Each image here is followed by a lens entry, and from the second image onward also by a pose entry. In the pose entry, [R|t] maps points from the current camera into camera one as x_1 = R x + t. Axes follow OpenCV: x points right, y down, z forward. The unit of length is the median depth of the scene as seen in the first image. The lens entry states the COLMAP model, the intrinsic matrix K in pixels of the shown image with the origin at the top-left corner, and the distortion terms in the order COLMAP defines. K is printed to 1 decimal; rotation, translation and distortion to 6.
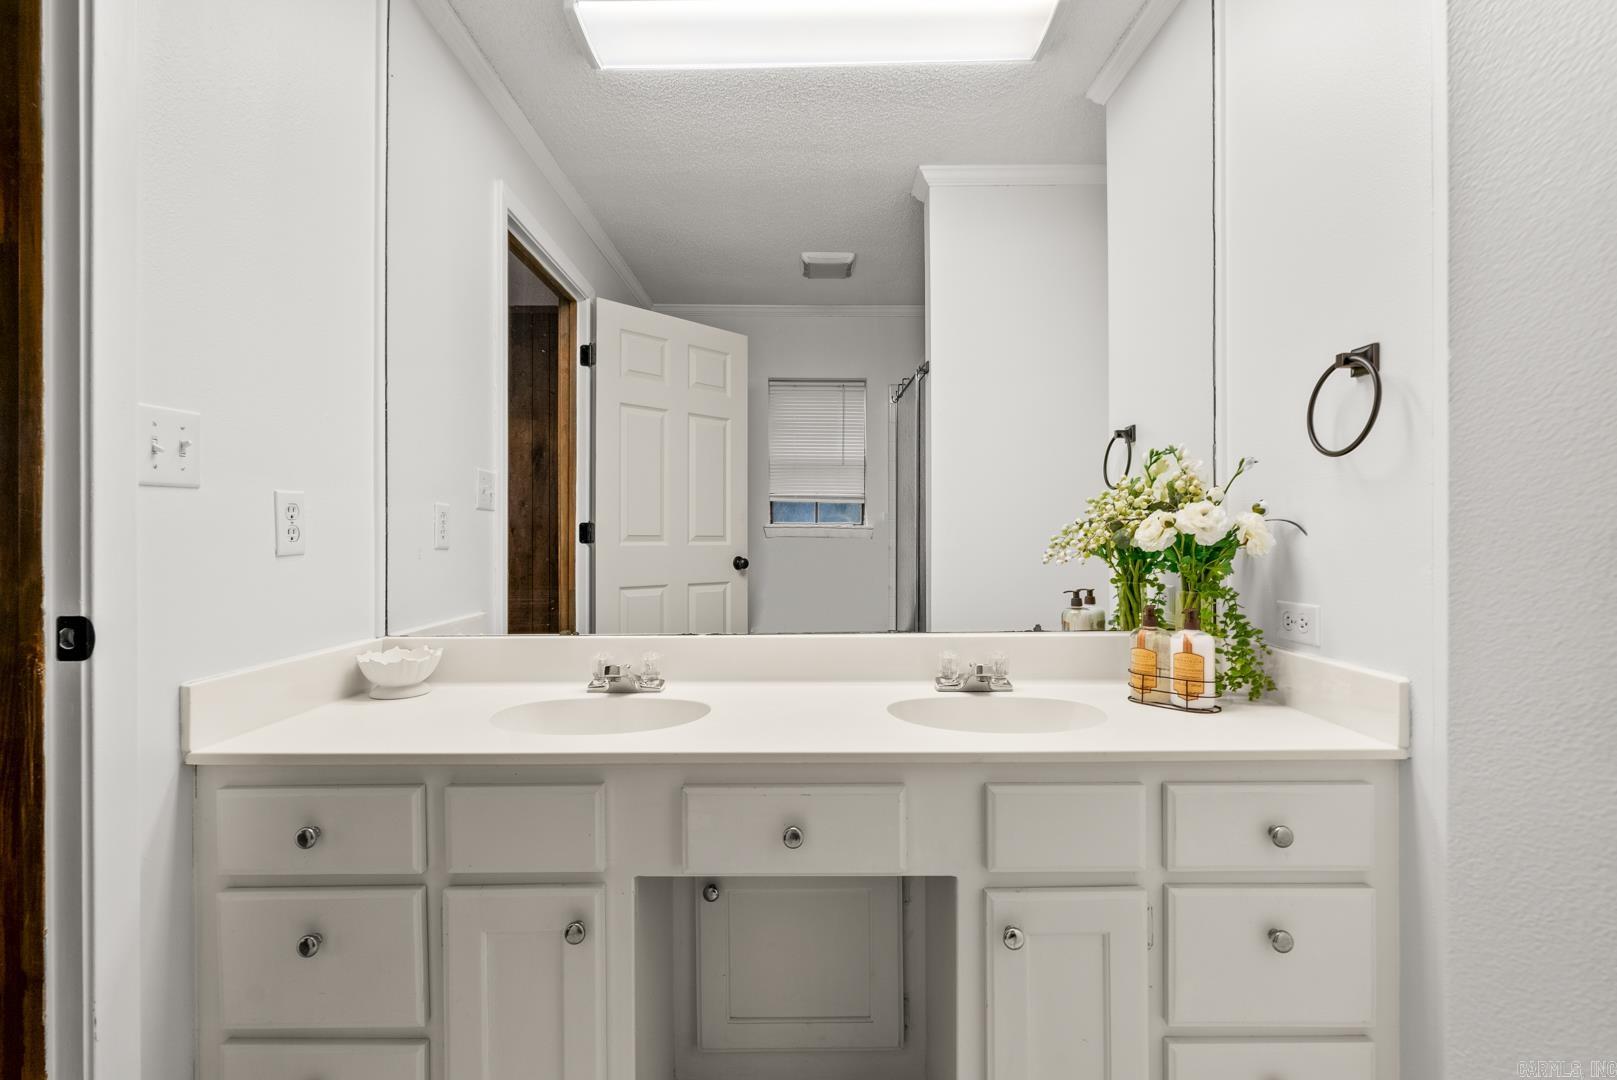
lens RADIAL K [[718.5, 0, 807.1], [0, 718.5, 534.3], [0, 0, 1]] dist [-0.007520, -0.000767]
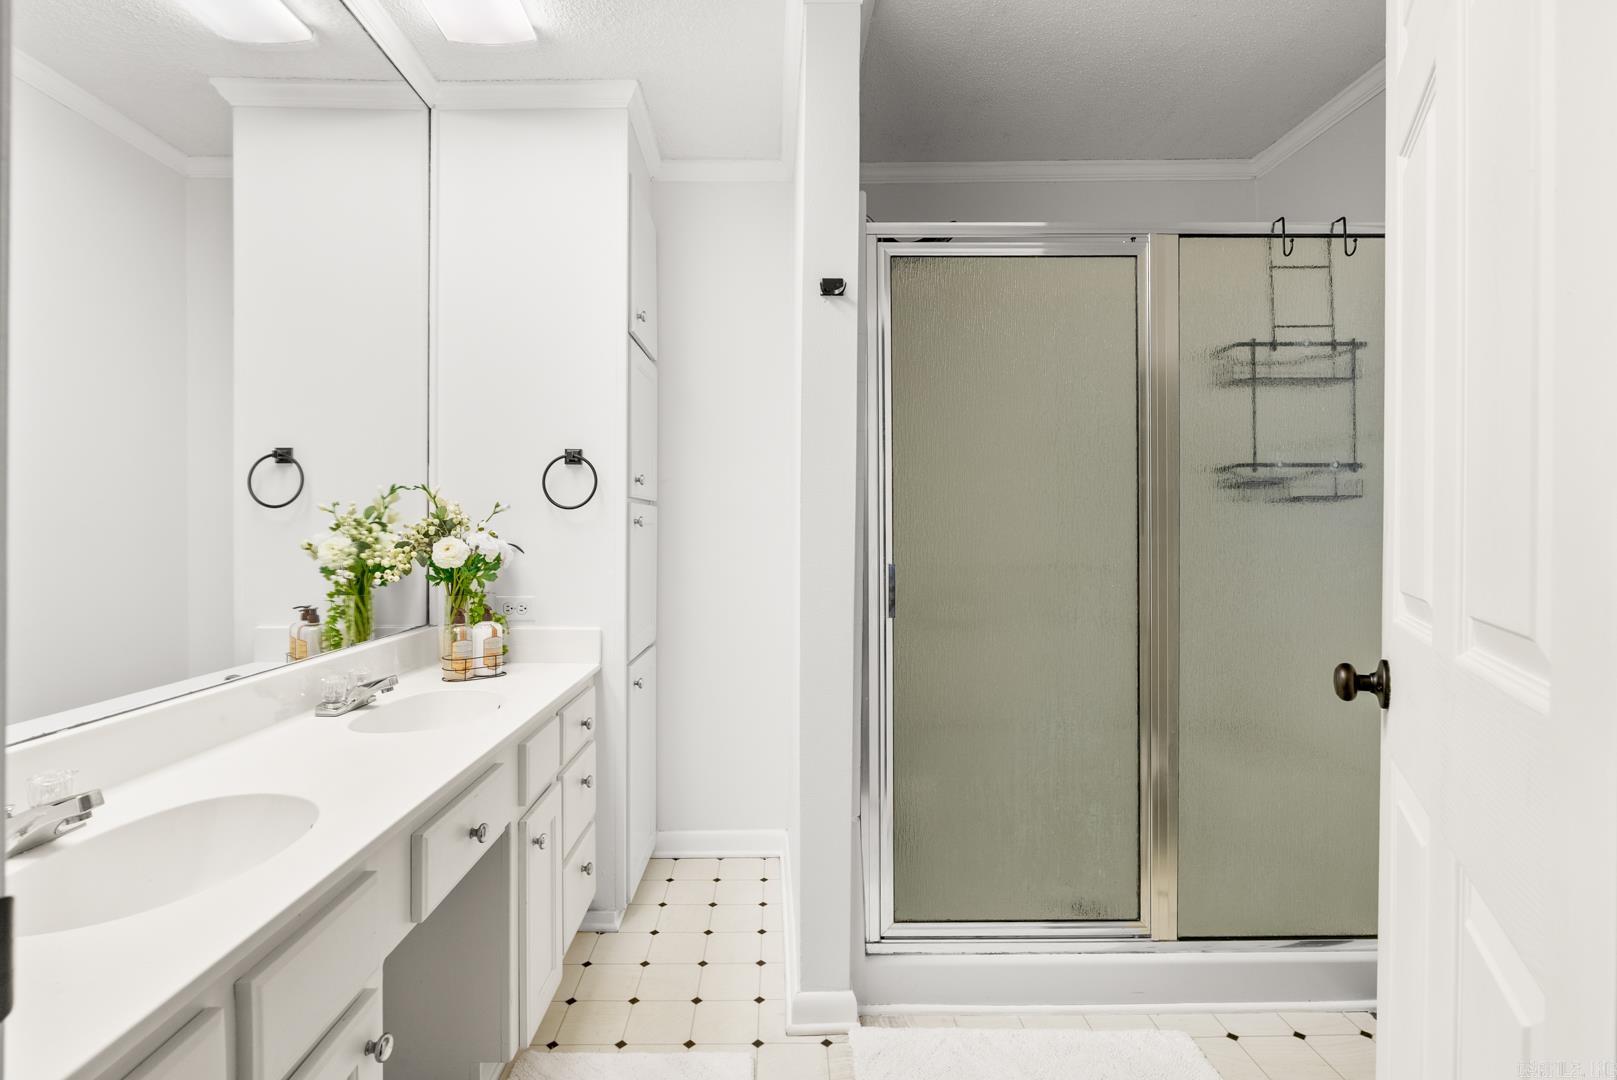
lens RADIAL K [[718.5, 0, 801.9], [0, 718.5, 538.6], [0, 0, 1]] dist [-0.007520, -0.000767]
pose [[0.003989, -0.009409, 0.999948, -0.920564], [-0.005717, 0.999939, 0.009432, -0.050613], [-0.999976, -0.005754, 0.003935, 0.376299]]
